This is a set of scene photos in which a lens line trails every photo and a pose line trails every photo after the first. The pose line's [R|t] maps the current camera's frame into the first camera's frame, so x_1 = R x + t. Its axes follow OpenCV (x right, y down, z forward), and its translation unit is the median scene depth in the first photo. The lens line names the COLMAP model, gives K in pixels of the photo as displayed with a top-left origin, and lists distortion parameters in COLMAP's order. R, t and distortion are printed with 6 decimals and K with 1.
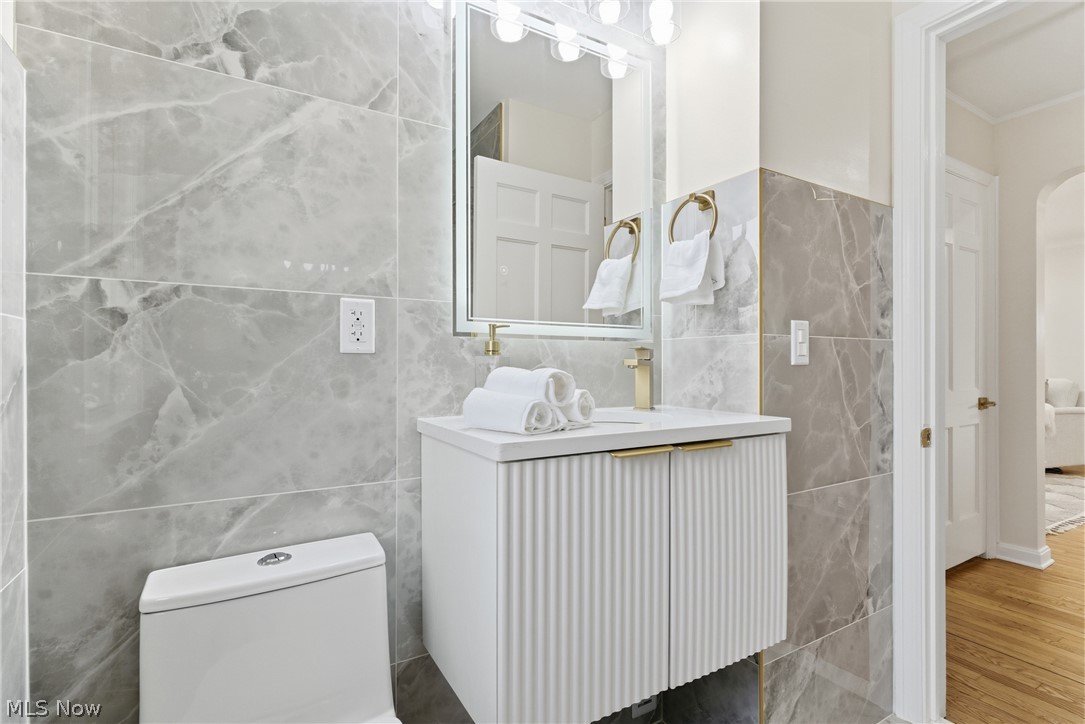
lens RADIAL K [[527.2, 0, 542.5], [0, 527.2, 362.0], [0, 0, 1]] dist [-0.000945, -0.000224]
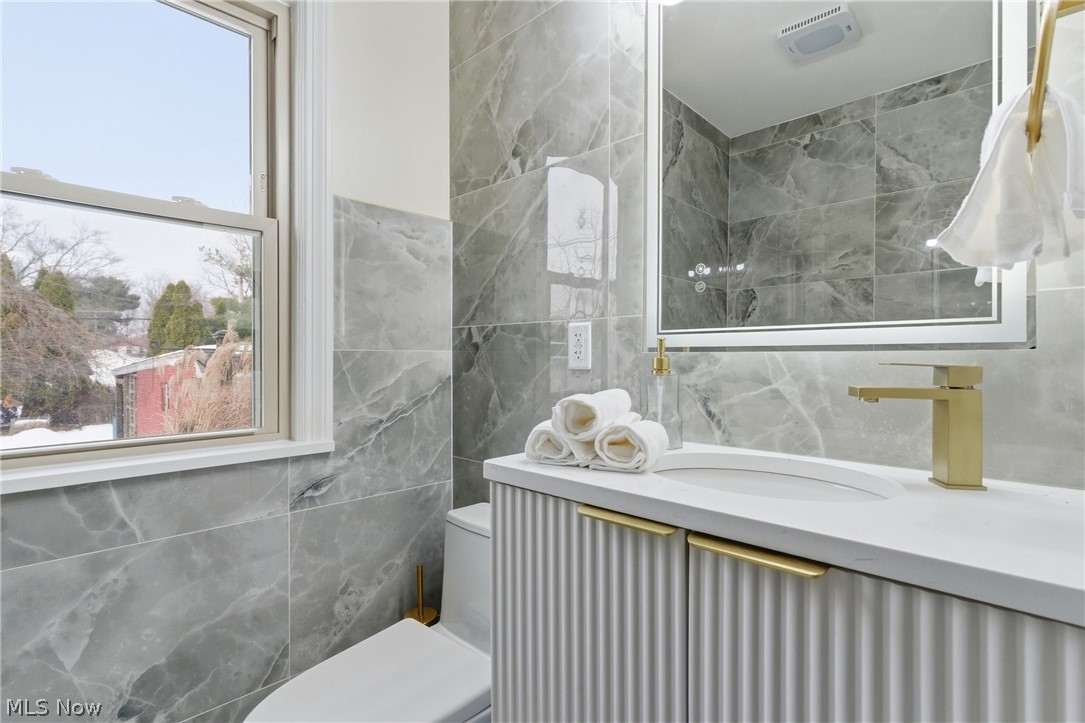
lens RADIAL K [[527.2, 0, 542.5], [0, 527.2, 361.5], [0, 0, 1]] dist [-0.000945, -0.000224]
pose [[0.262017, 0.006860, -0.965039, 0.826460], [0.005720, 0.999946, 0.008661, -0.049714], [0.965046, -0.007790, 0.261964, 0.689629]]
